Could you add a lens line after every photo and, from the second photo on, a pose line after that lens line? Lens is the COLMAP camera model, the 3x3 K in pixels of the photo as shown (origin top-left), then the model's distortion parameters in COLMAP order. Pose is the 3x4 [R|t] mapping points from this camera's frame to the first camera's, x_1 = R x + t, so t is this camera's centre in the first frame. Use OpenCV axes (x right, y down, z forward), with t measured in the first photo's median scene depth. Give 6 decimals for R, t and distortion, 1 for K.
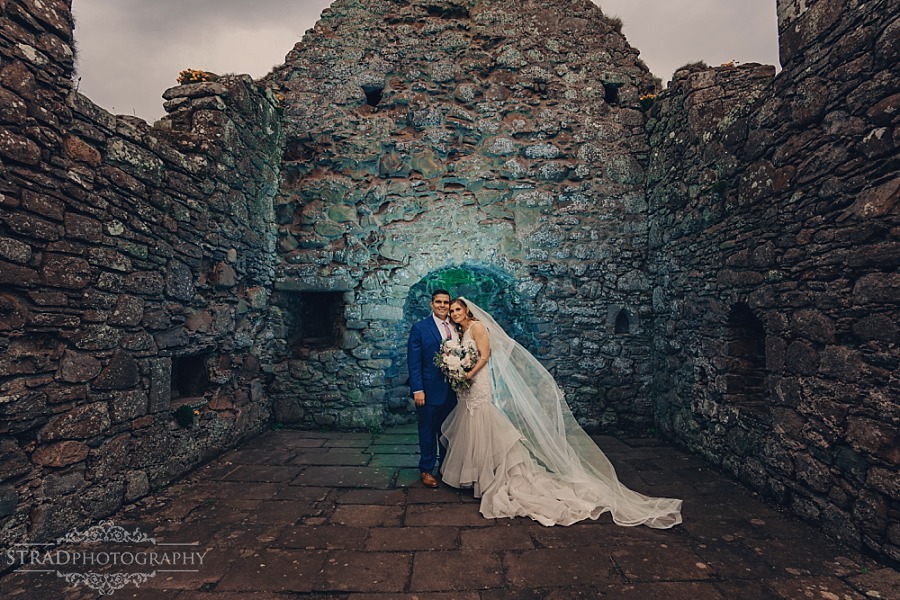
lens RADIAL K [[504.8, 0, 450.0], [0, 504.8, 304.6], [0, 0, 1]] dist [-0.015948, 0.002448]
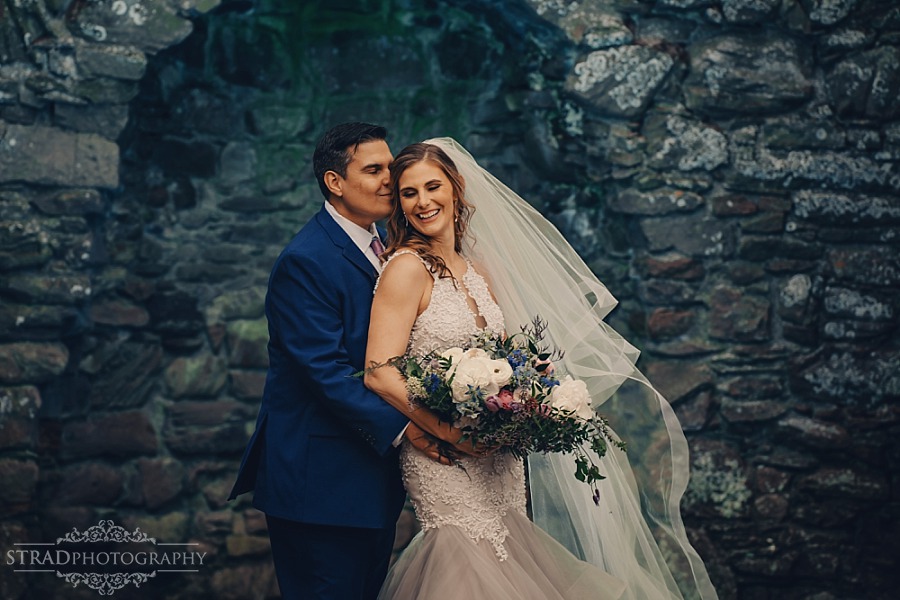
lens RADIAL K [[4670.7, 0, 448.6], [0, 4670.7, 301.1], [0, 0, 1]] dist [2.267019, 0.000000]
pose [[0.999242, 0.020632, 0.033009, -0.004283], [-0.022865, 0.997369, 0.068785, -0.080257], [-0.031503, -0.069488, 0.997085, -1.364704]]
